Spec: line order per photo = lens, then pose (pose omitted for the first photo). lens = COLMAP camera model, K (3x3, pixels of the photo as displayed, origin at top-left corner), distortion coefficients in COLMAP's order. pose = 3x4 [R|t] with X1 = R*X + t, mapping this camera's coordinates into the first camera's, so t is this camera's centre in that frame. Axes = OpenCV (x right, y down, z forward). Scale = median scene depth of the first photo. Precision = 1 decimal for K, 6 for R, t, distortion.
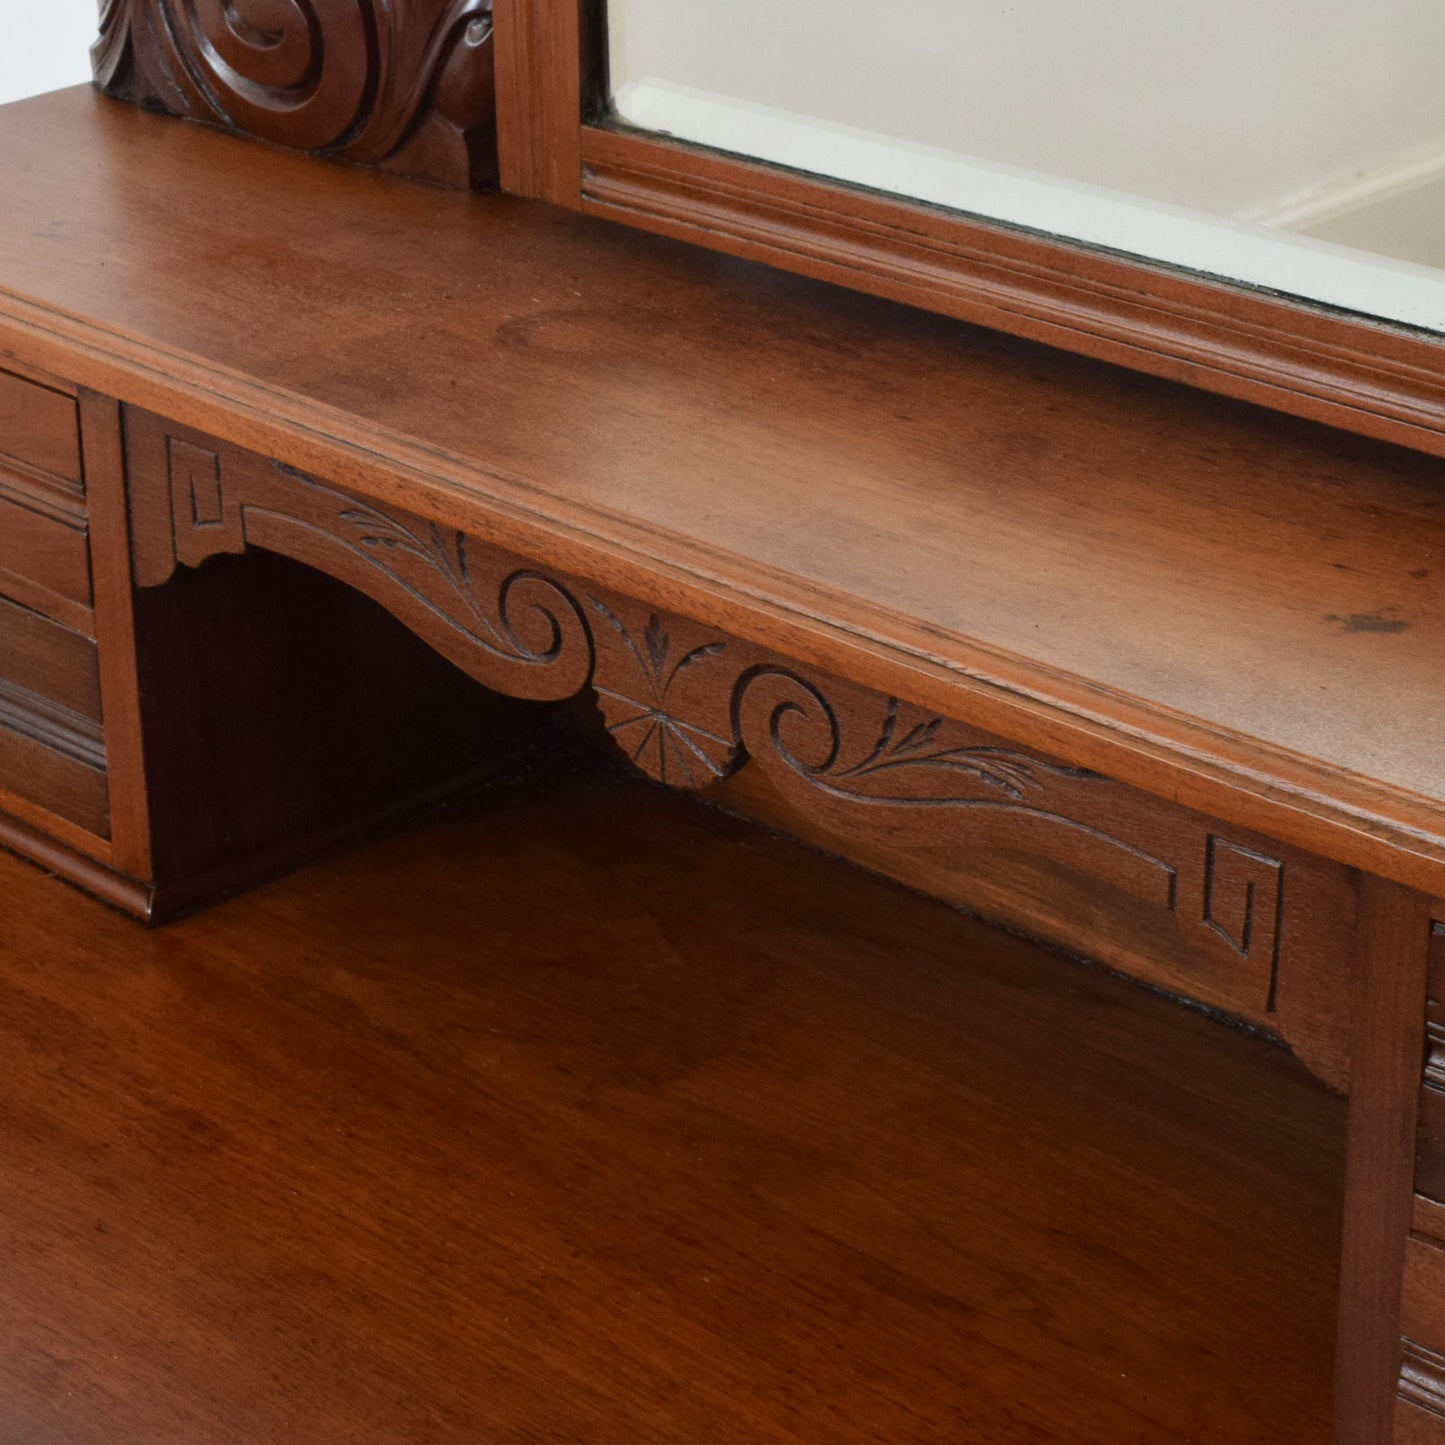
lens RADIAL K [[3923.3, 0, 717.3], [0, 3923.3, 723.6], [0, 0, 1]] dist [-0.025148, 0.000000]
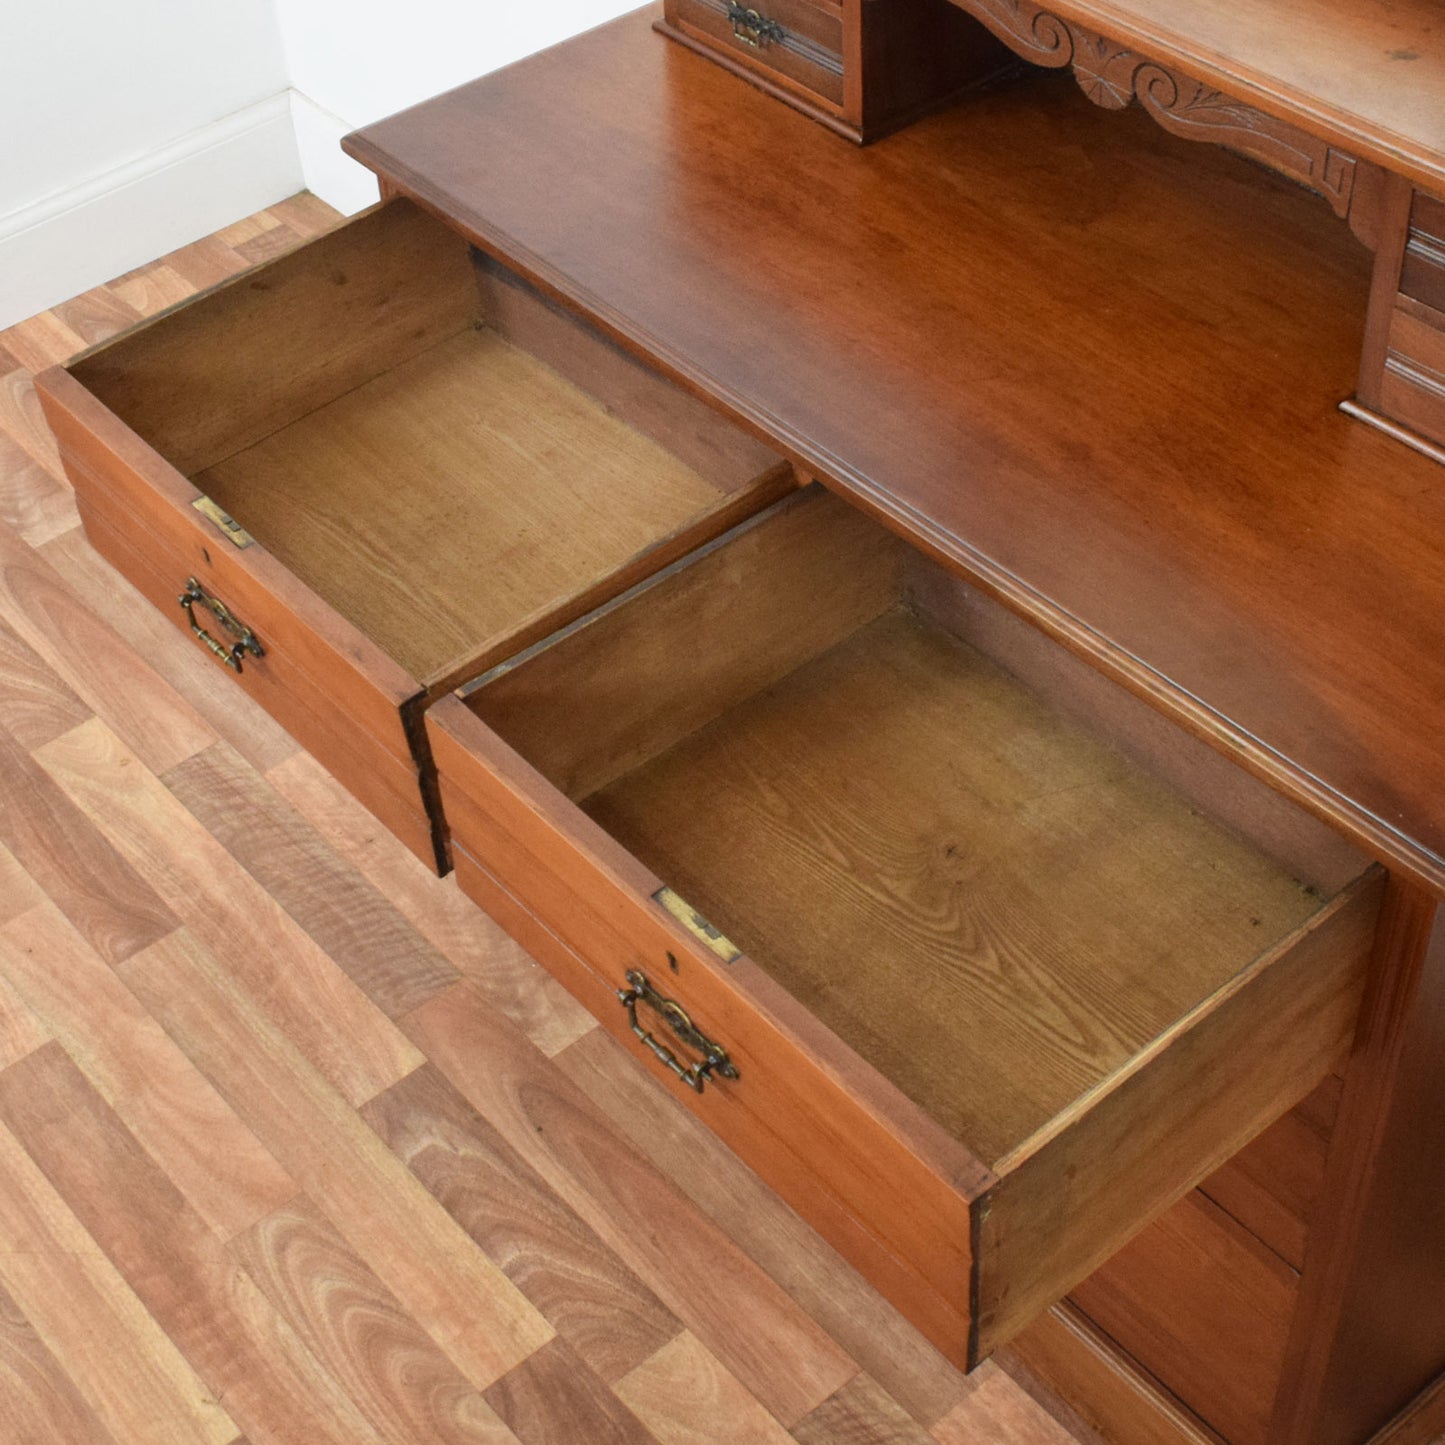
lens RADIAL K [[2470.7, 0, 666.9], [0, 2470.7, 683.4], [0, 0, 1]] dist [-0.014221, 0.000000]
pose [[0.991065, 0.041639, -0.126717, -0.067405], [0.000527, 0.948794, 0.315896, -0.121629], [0.133382, -0.313140, 0.940294, -0.548256]]
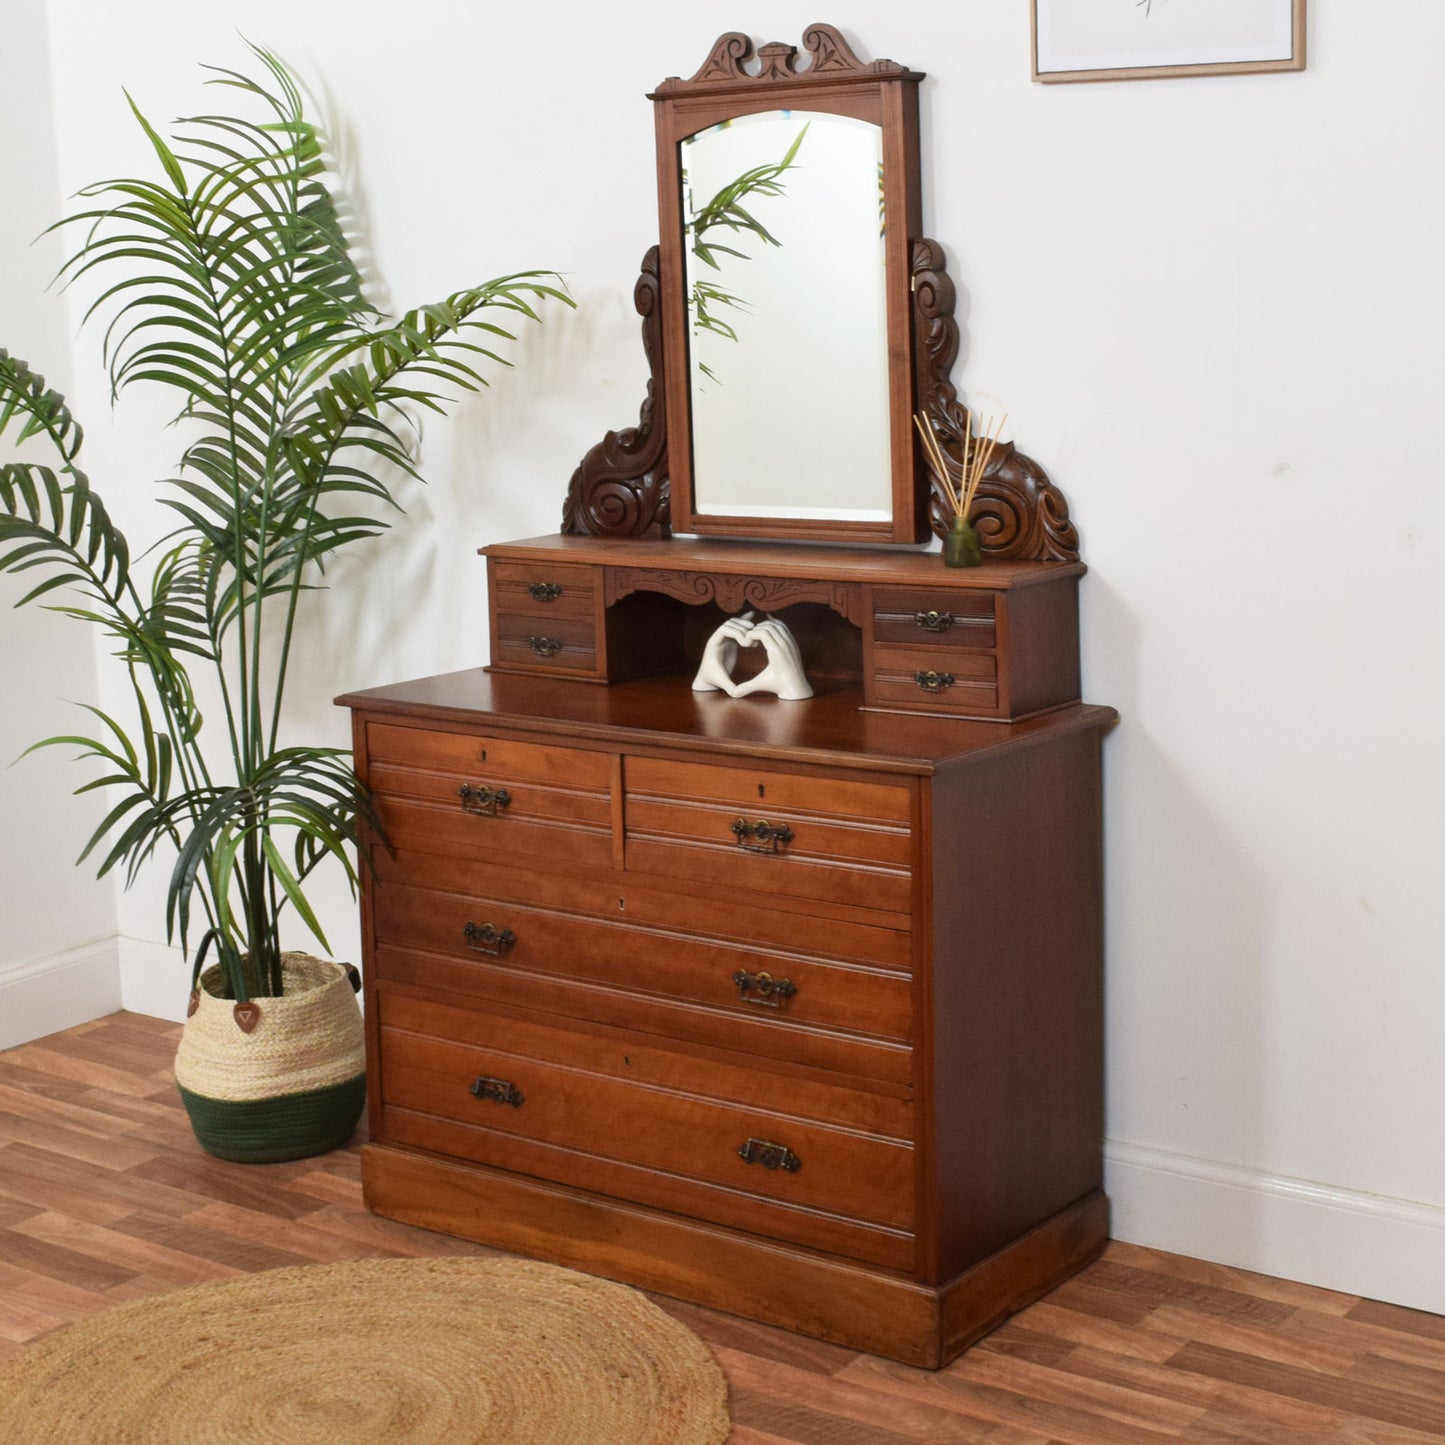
lens RADIAL K [[2646.7, 0, 814.6], [0, 2646.7, 634.5], [0, 0, 1]] dist [-0.000174, 0.000000]
pose [[0.988271, -0.037740, 0.147976, -0.405412], [0.078190, 0.957386, -0.278024, 0.985583], [-0.131177, 0.286333, 0.949108, -2.249767]]
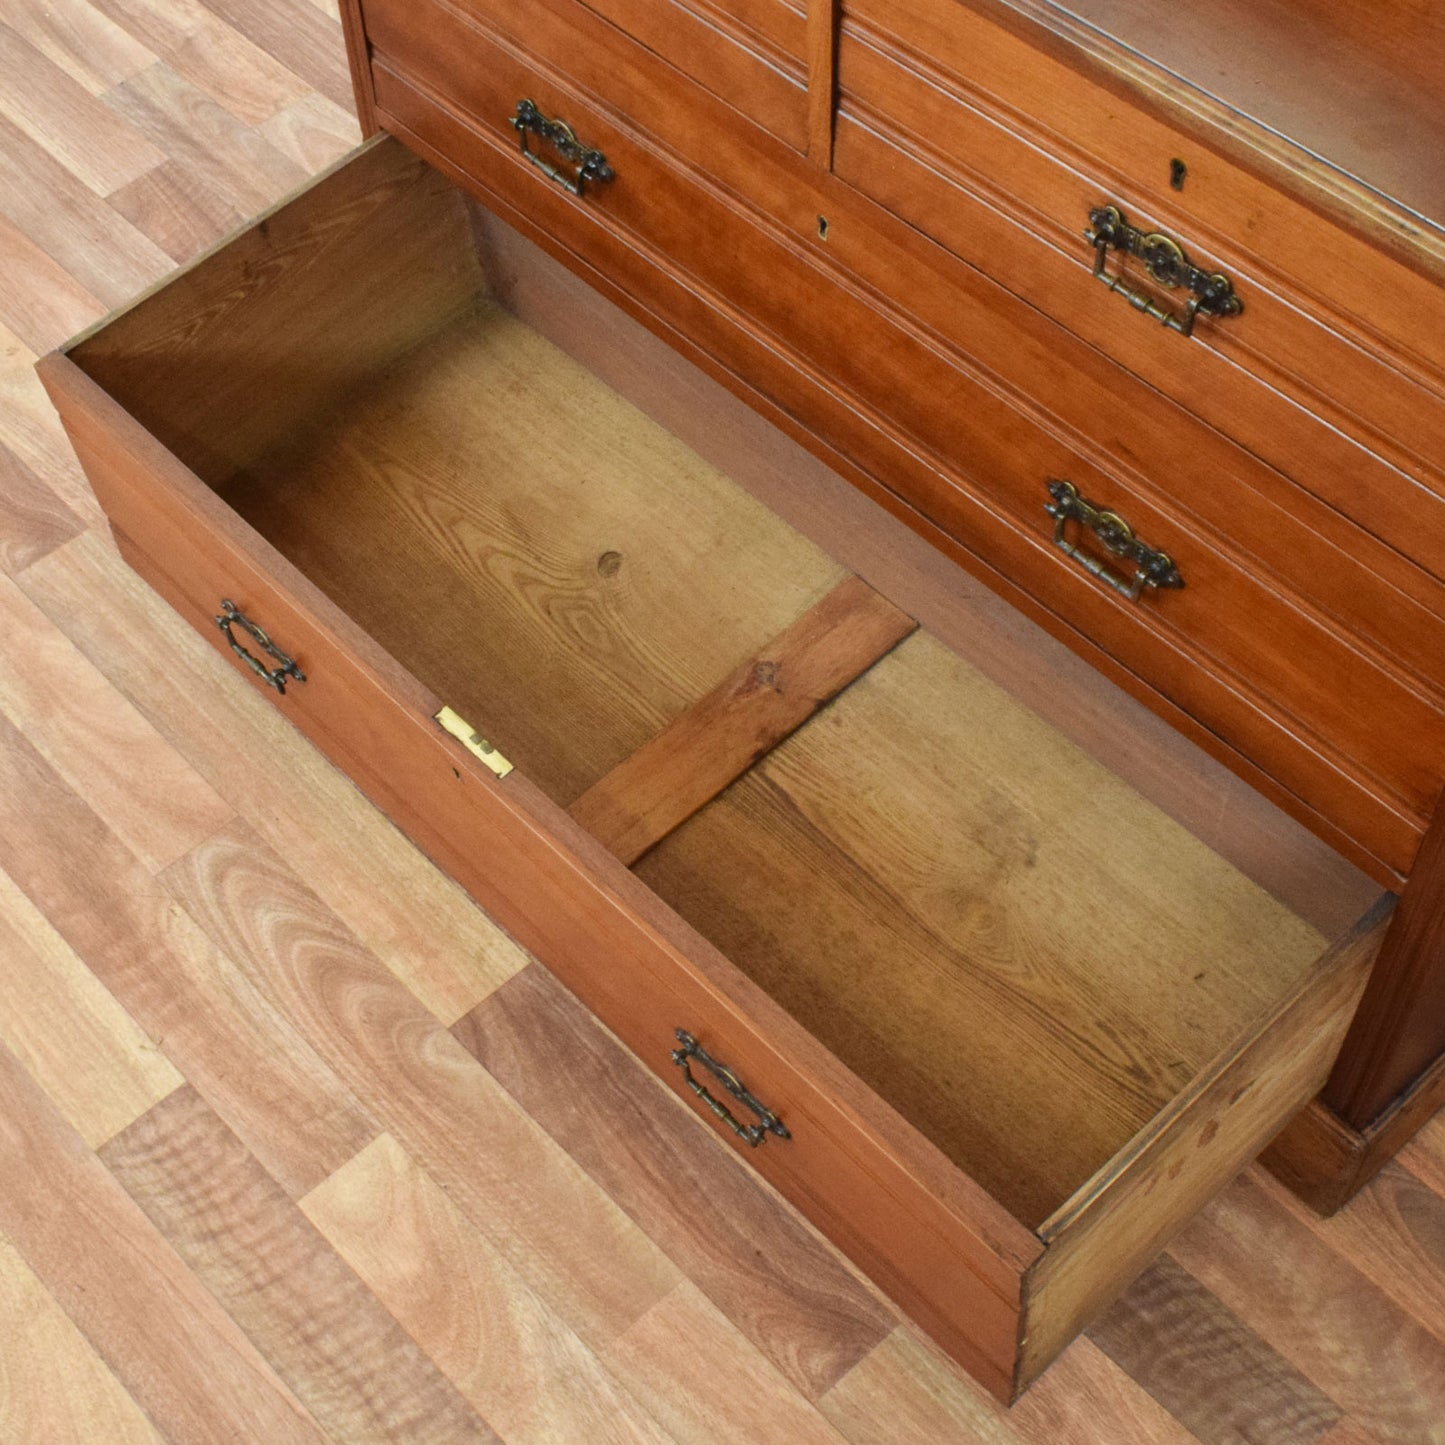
lens RADIAL K [[2336.8, 0, 650.7], [0, 2336.8, 734.3], [0, 0, 1]] dist [-0.014324, 0.000000]
pose [[0.995925, 0.033443, -0.083753, -0.151250], [0.010857, 0.877483, 0.479484, 0.025960], [0.089527, -0.478440, 0.873545, -0.284067]]
